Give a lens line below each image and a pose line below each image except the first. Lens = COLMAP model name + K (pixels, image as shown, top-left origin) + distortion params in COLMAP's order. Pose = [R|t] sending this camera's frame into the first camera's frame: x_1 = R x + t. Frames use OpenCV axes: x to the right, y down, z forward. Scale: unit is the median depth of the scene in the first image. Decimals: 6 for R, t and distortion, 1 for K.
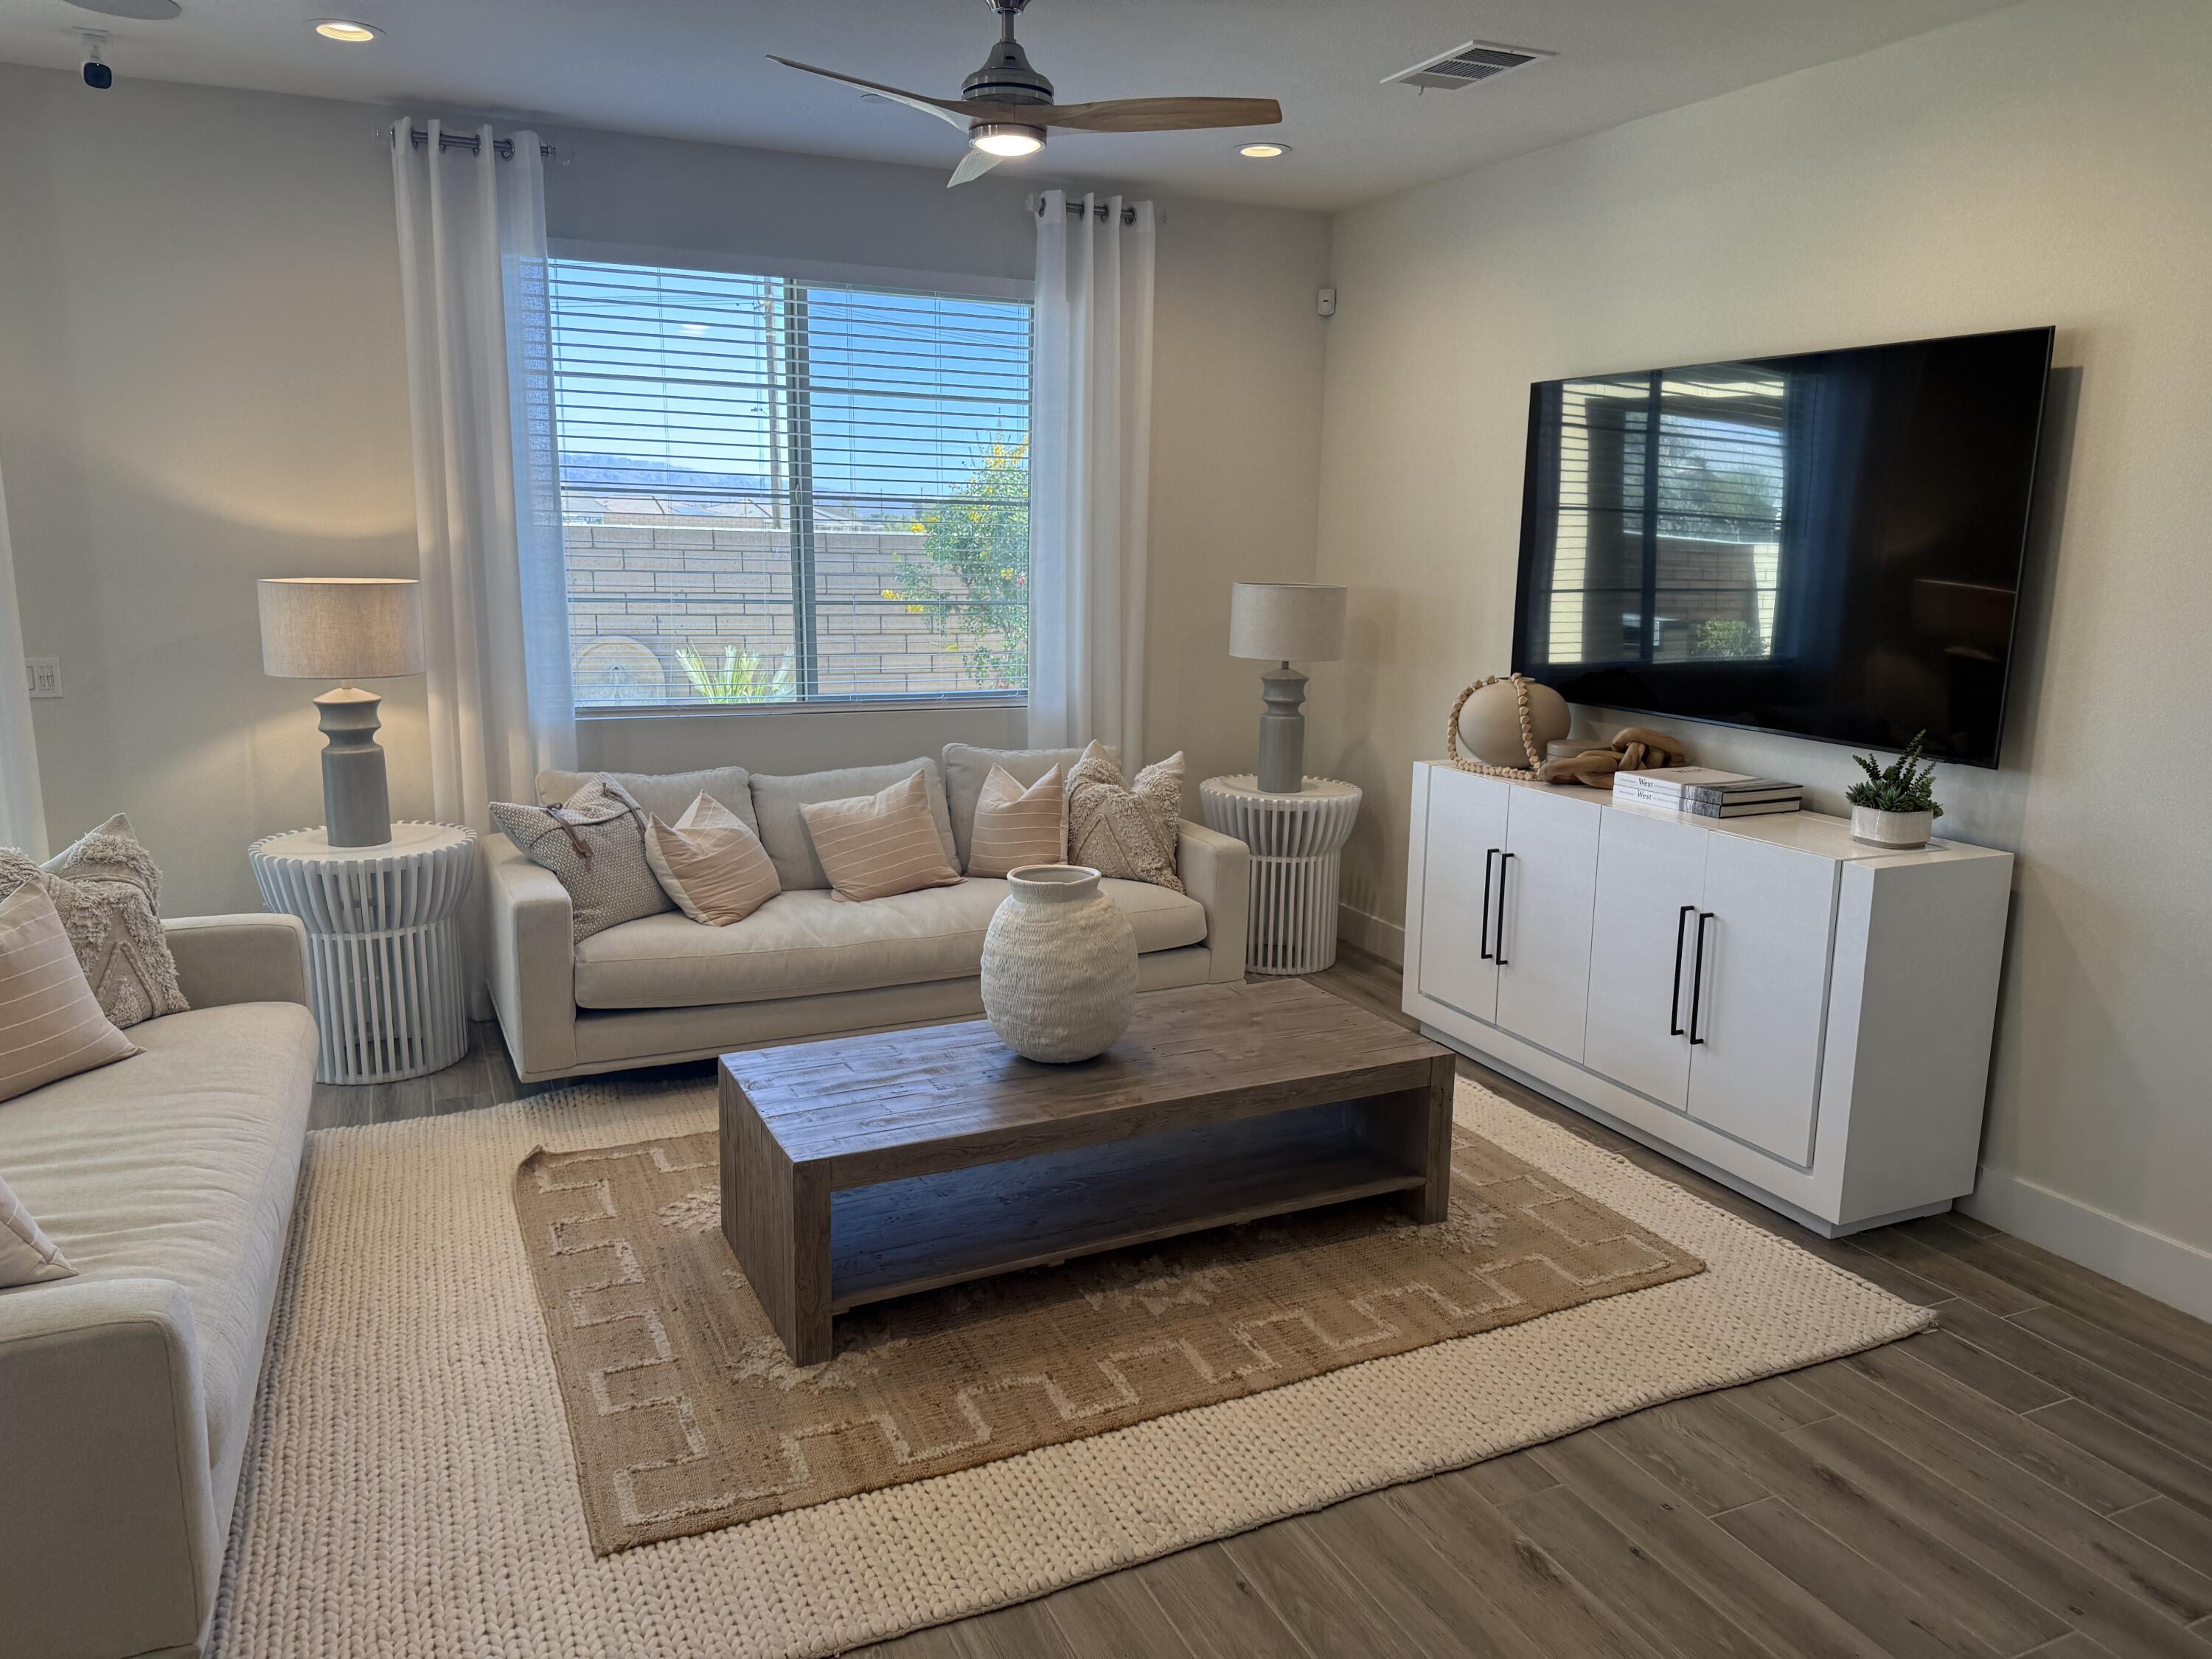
lens RADIAL K [[1552.6, 0, 1117.7], [0, 1552.6, 823.9], [0, 0, 1]] dist [0.026992, -0.036068]
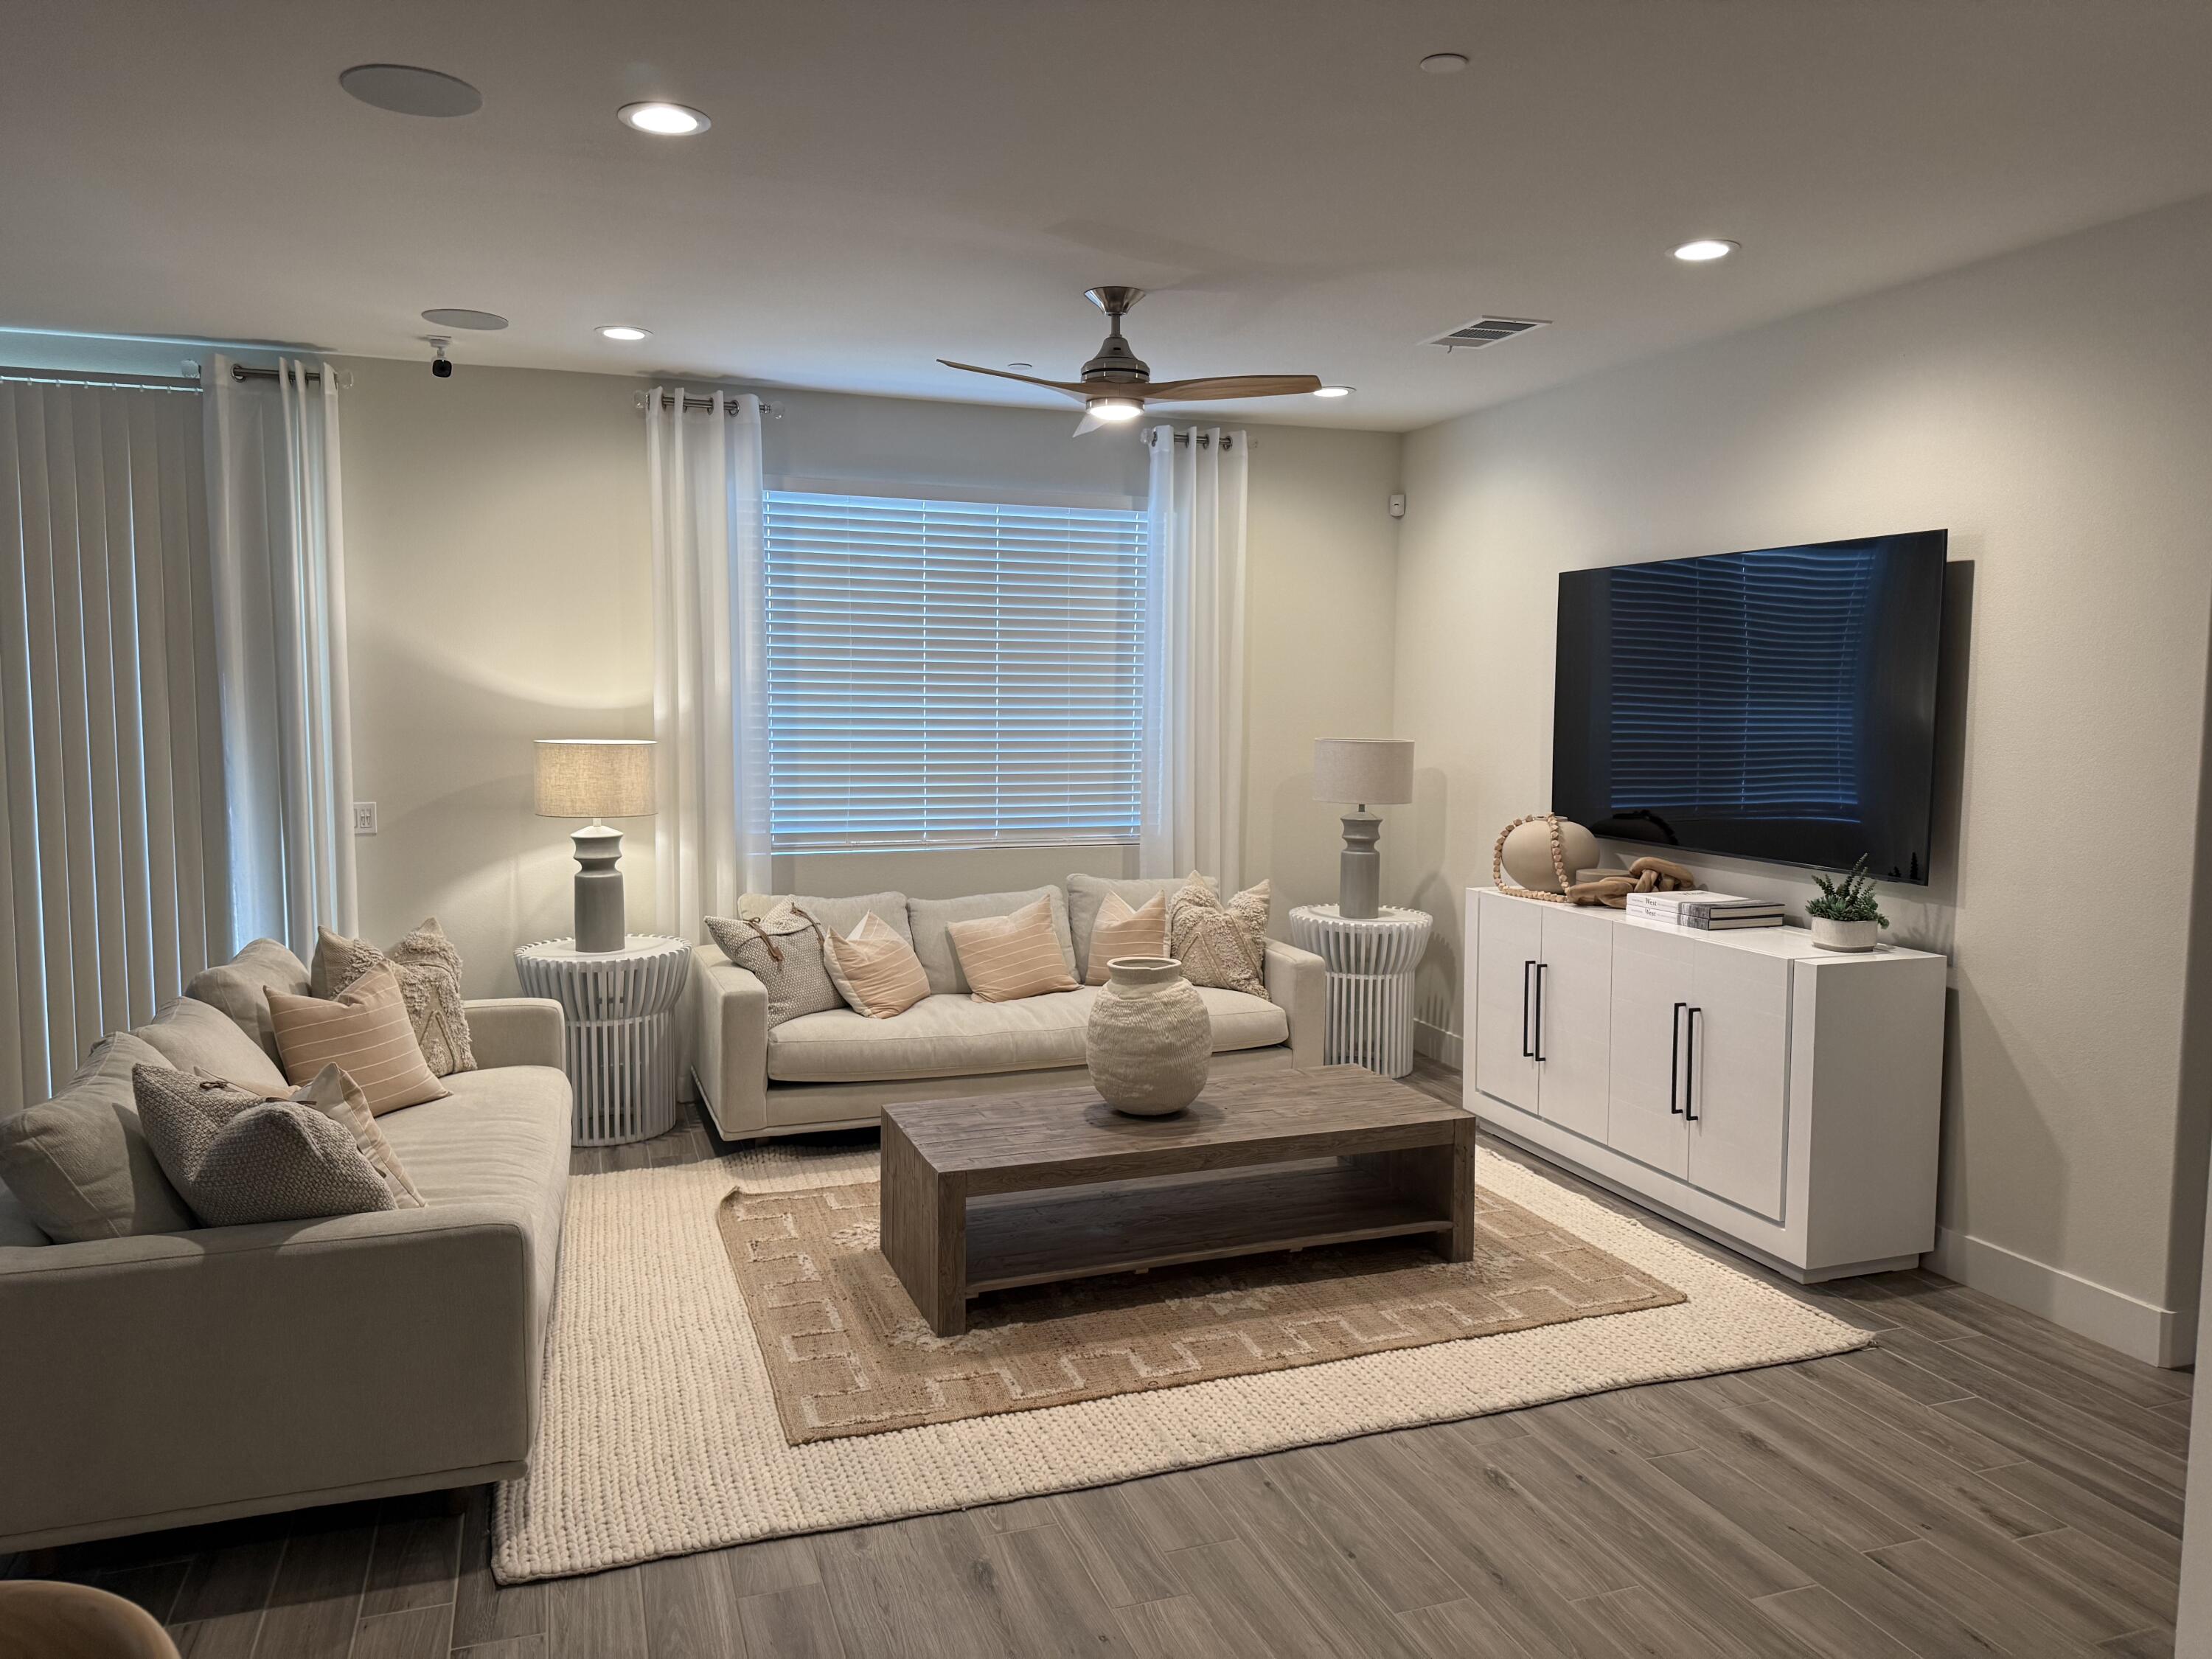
lens RADIAL K [[1552.6, 0, 1136.5], [0, 1552.6, 790.9], [0, 0, 1]] dist [0.026992, -0.036068]
pose [[0.996732, -0.004075, -0.080679, 0.053288], [-0.006110, 0.992063, -0.125597, 0.049971], [0.080551, 0.125680, 0.988795, -0.264798]]
